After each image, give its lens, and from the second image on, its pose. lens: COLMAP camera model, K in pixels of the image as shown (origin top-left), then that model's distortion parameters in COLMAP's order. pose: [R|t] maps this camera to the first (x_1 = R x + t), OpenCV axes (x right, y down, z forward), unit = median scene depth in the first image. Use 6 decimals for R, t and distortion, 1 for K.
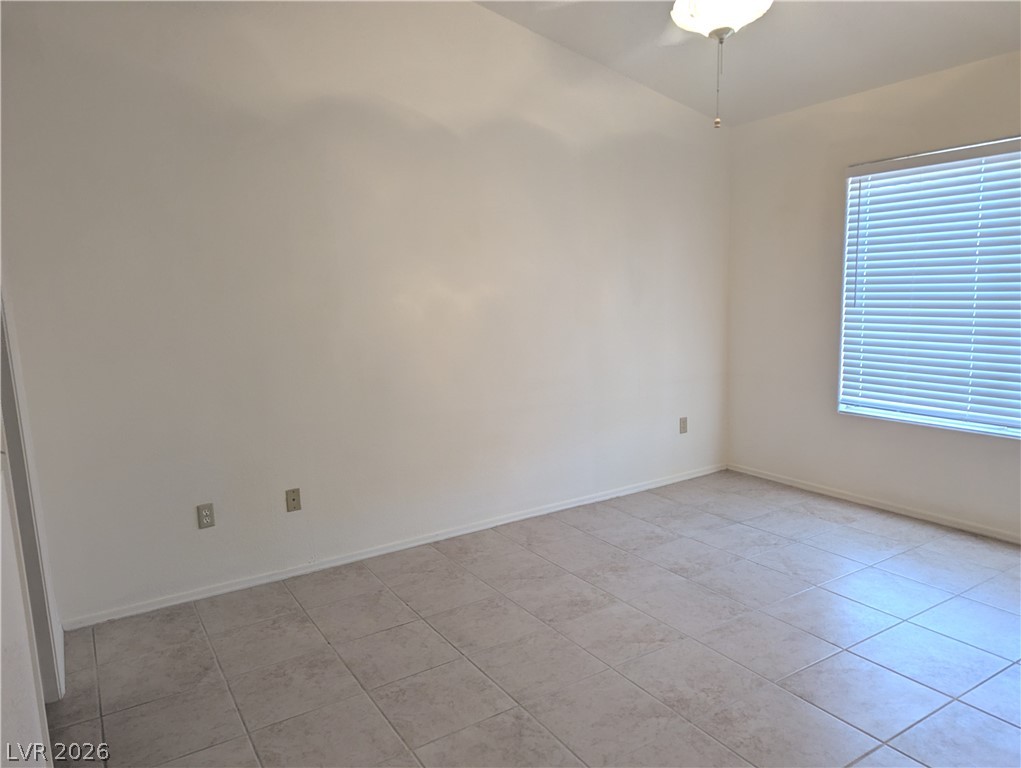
lens RADIAL K [[720.2, 0, 513.6], [0, 720.2, 386.6], [0, 0, 1]] dist [0.022983, -0.013414]
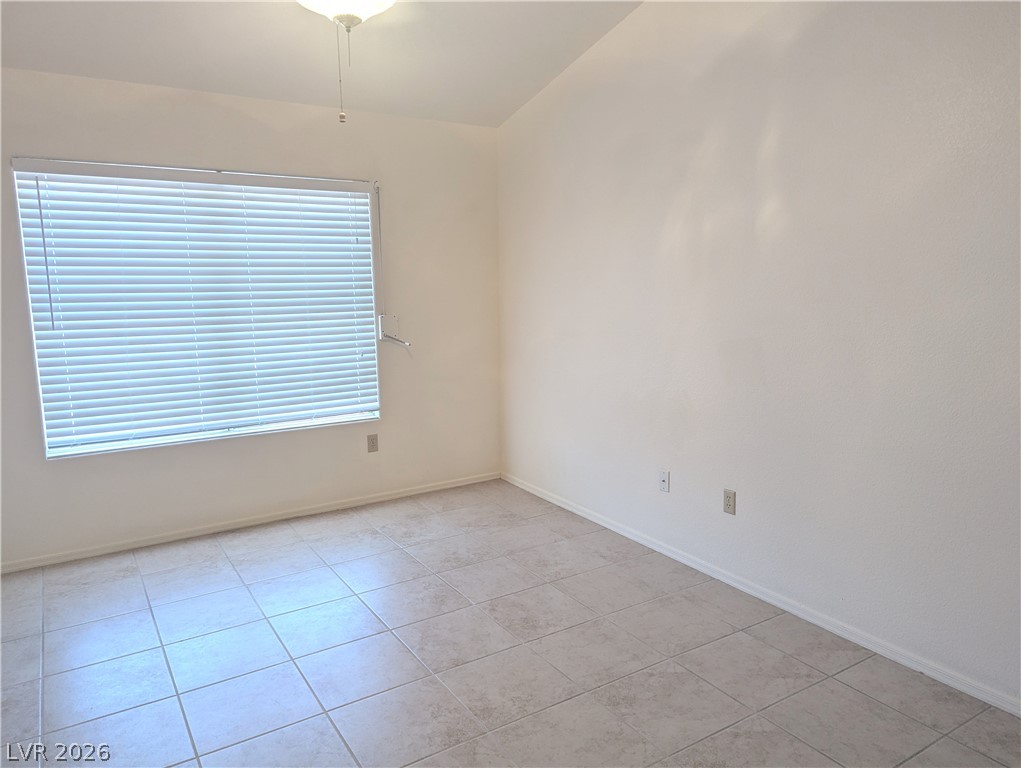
lens RADIAL K [[720.2, 0, 515.9], [0, 720.2, 388.8], [0, 0, 1]] dist [0.022983, -0.013414]
pose [[-0.031292, -0.117323, 0.992601, -0.406796], [0.151059, 0.981125, 0.120728, -0.068333], [-0.988029, 0.153719, -0.012978, 0.529254]]
